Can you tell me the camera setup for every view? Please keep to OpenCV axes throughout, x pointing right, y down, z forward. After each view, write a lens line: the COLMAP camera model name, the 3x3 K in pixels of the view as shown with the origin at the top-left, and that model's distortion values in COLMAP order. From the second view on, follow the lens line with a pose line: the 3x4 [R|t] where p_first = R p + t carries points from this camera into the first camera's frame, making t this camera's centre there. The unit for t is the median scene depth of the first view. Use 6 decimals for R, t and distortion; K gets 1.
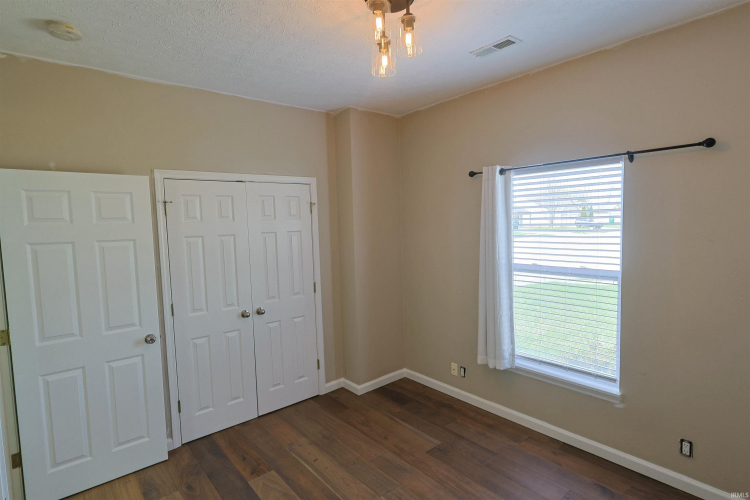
lens RADIAL K [[392.5, 0, 382.1], [0, 392.5, 251.2], [0, 0, 1]] dist [0.001060, -0.000587]
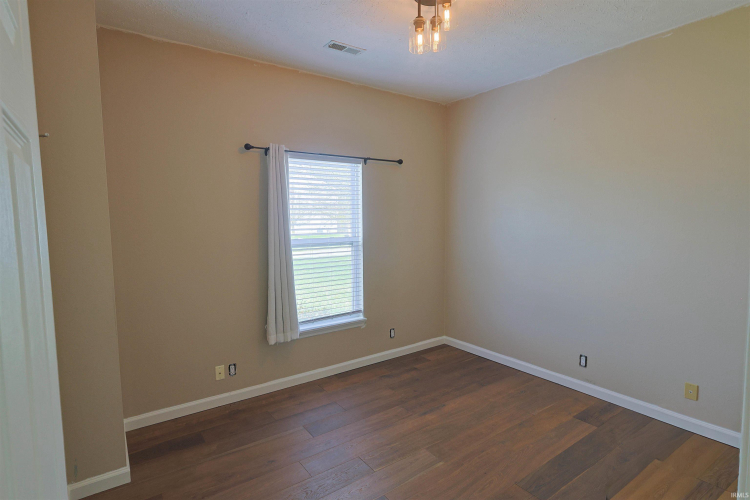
lens RADIAL K [[392.5, 0, 381.0], [0, 392.5, 249.5], [0, 0, 1]] dist [0.001060, -0.000587]
pose [[0.071840, -0.062340, 0.995466, -0.736896], [0.077823, 0.995353, 0.056717, 0.017511], [-0.994375, 0.073396, 0.076357, 0.678166]]
